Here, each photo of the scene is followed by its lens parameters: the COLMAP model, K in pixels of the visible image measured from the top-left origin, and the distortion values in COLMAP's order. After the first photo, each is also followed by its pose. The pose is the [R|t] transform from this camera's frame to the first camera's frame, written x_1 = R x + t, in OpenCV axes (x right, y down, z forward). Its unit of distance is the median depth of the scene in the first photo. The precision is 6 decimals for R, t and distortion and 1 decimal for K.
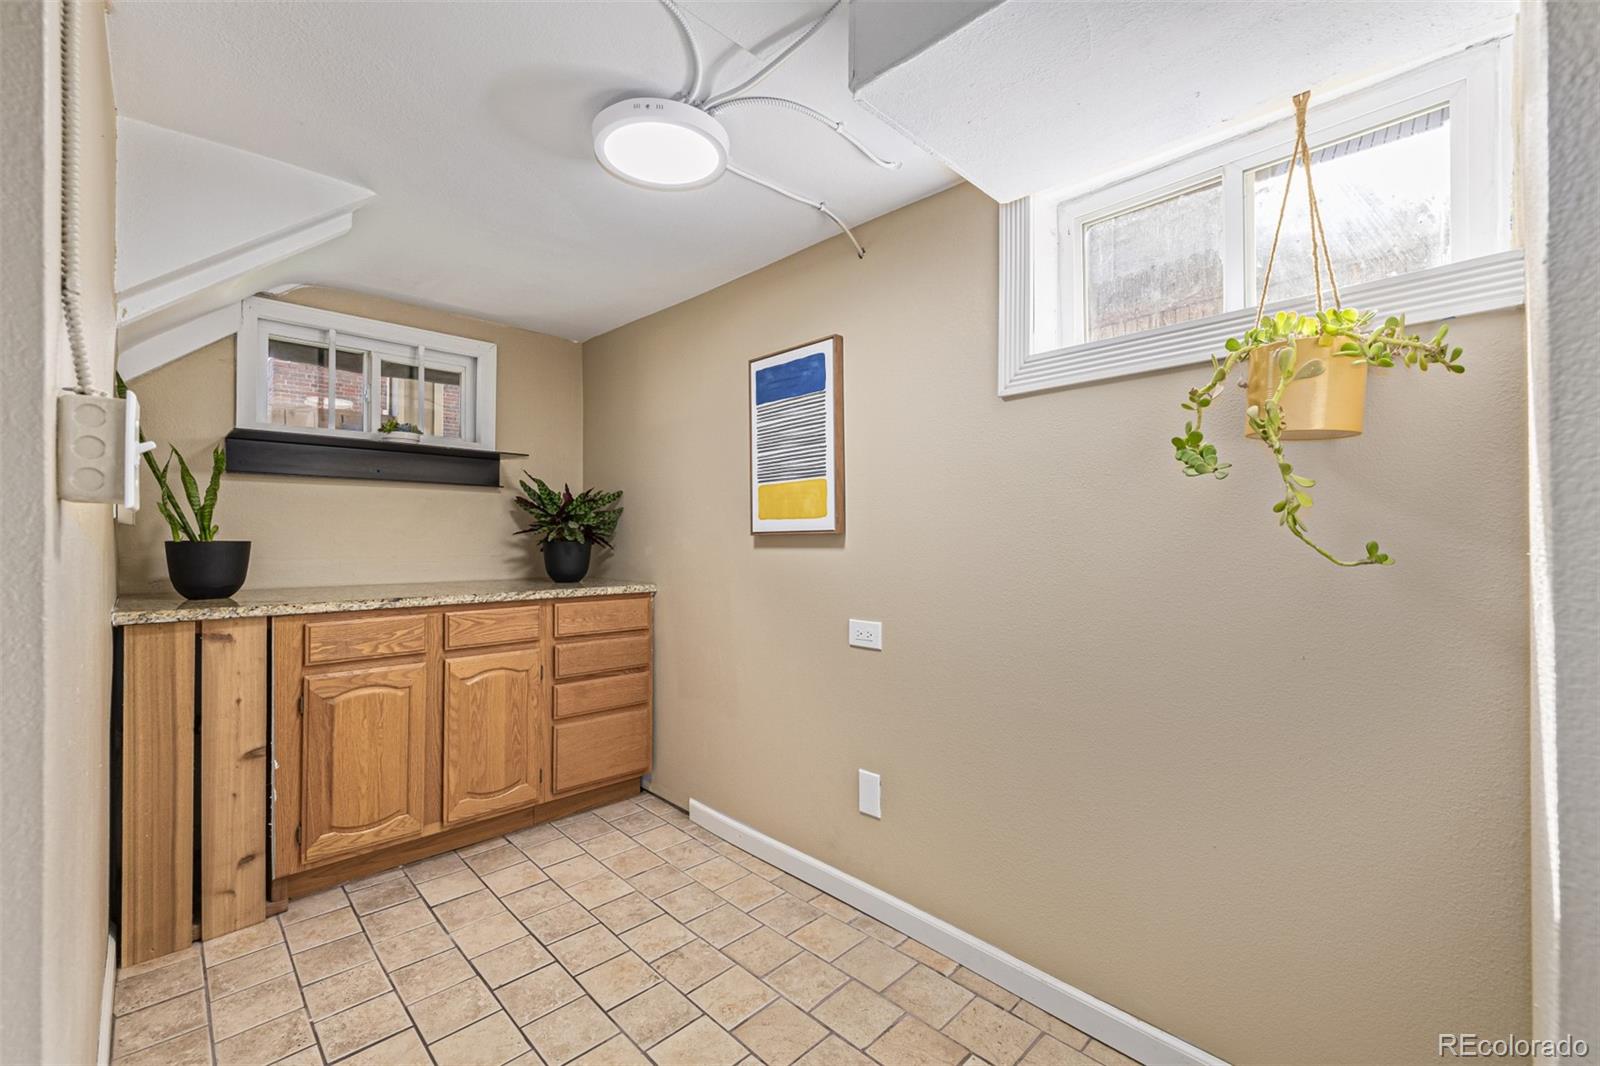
lens RADIAL K [[675.7, 0, 800.0], [0, 675.7, 533.0], [0, 0, 1]] dist [-0.000692, -0.000158]
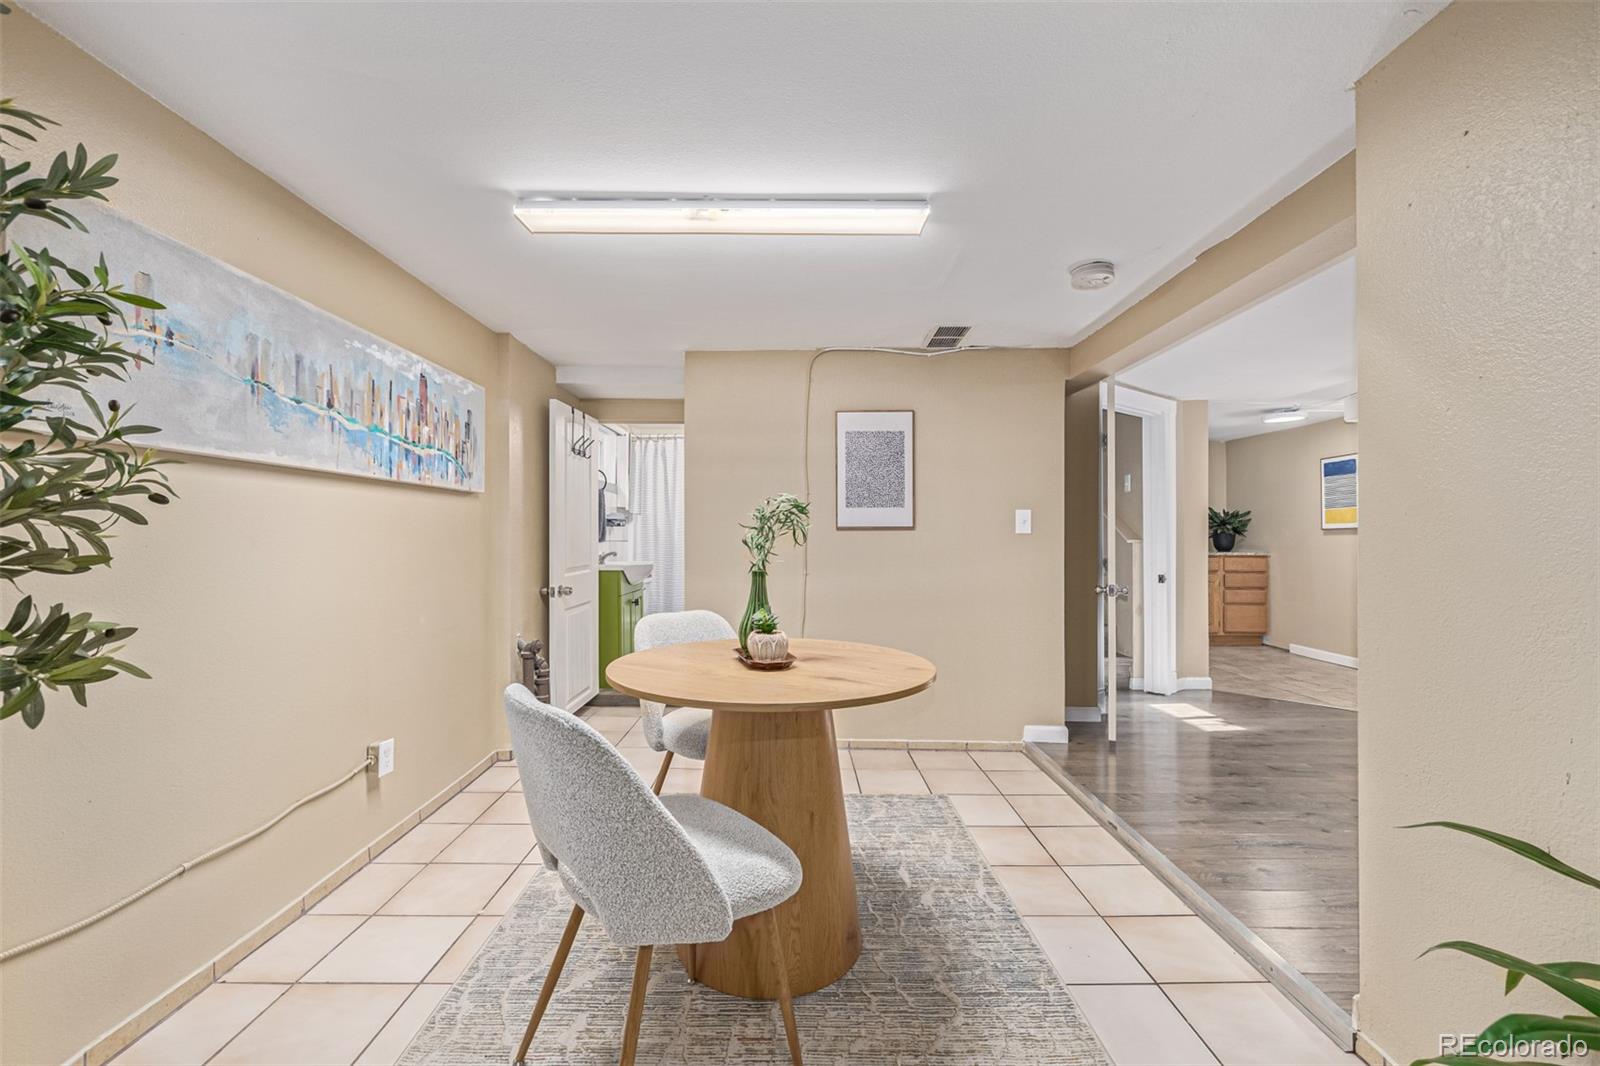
lens RADIAL K [[675.7, 0, 800.0], [0, 675.7, 533.0], [0, 0, 1]] dist [-0.000692, -0.000158]
pose [[0.734066, -0.004232, -0.679065, 0.179804], [0.001249, 0.999987, -0.004882, 0.021698], [0.679077, 0.002735, 0.734062, -1.850014]]
